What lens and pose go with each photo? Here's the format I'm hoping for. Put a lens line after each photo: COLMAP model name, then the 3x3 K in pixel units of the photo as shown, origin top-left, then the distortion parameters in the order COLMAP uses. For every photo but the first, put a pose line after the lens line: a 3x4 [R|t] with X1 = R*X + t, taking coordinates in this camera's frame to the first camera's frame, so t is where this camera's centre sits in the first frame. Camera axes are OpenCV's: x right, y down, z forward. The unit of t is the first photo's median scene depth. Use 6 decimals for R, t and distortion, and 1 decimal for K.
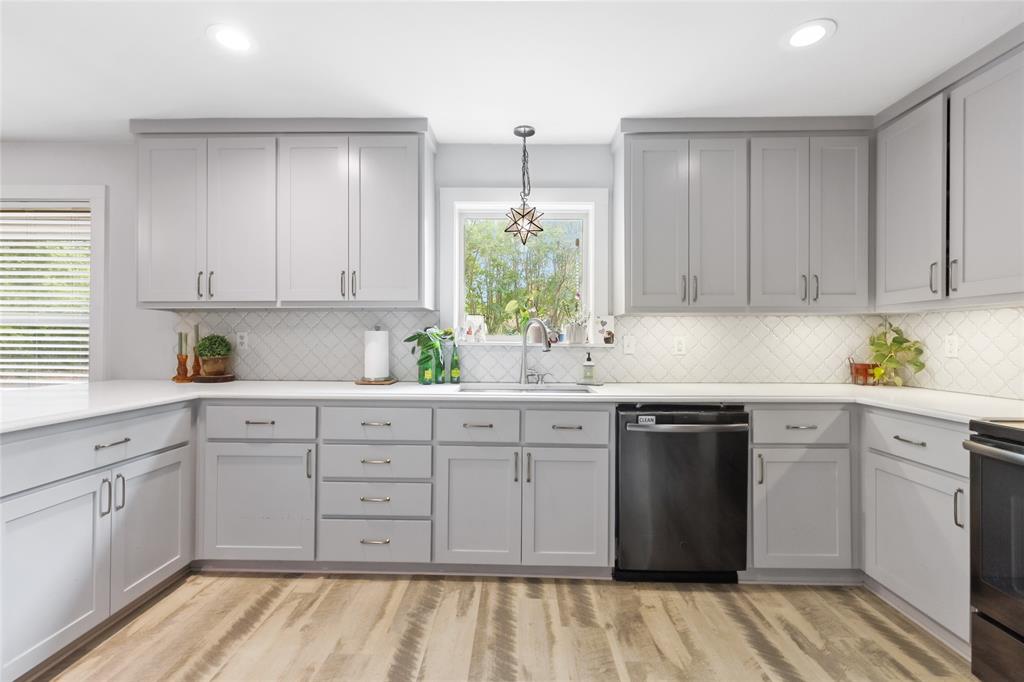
lens RADIAL K [[456.6, 0, 508.6], [0, 456.6, 338.0], [0, 0, 1]] dist [0.005005, 0.000085]
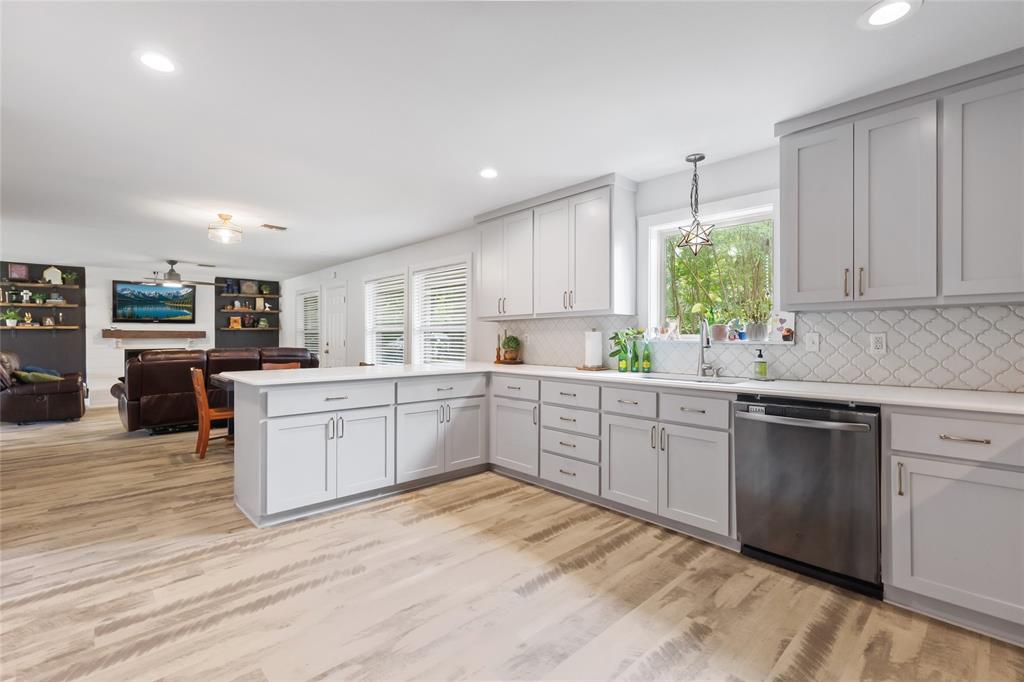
lens RADIAL K [[457.1, 0, 512.0], [0, 457.1, 341.0], [0, 0, 1]] dist [0.002850, 0.000521]
pose [[0.701196, 0.000049, -0.712968, 0.643770], [0.004232, 0.999982, 0.004231, 0.006682], [0.712956, -0.005984, 0.701184, -0.176077]]
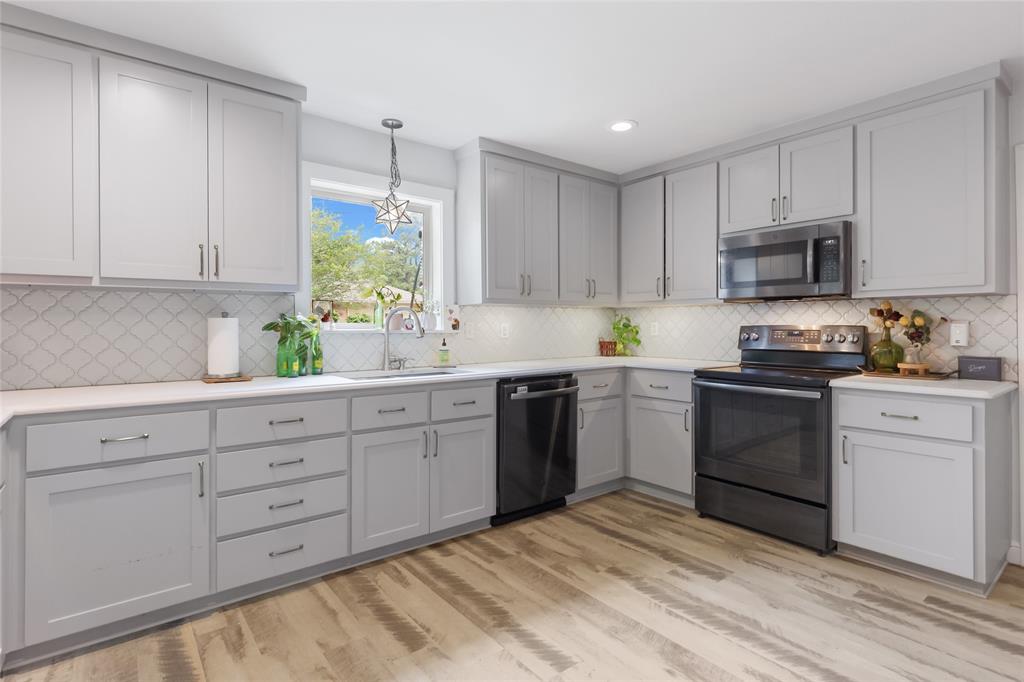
lens RADIAL K [[508.9, 0, 512.8], [0, 508.9, 326.3], [0, 0, 1]] dist [-0.000355, -0.000173]
pose [[0.772309, -0.007392, 0.635205, -0.581909], [0.004851, 0.999972, 0.005739, -0.003657], [-0.635229, -0.001351, 0.772323, -0.063607]]
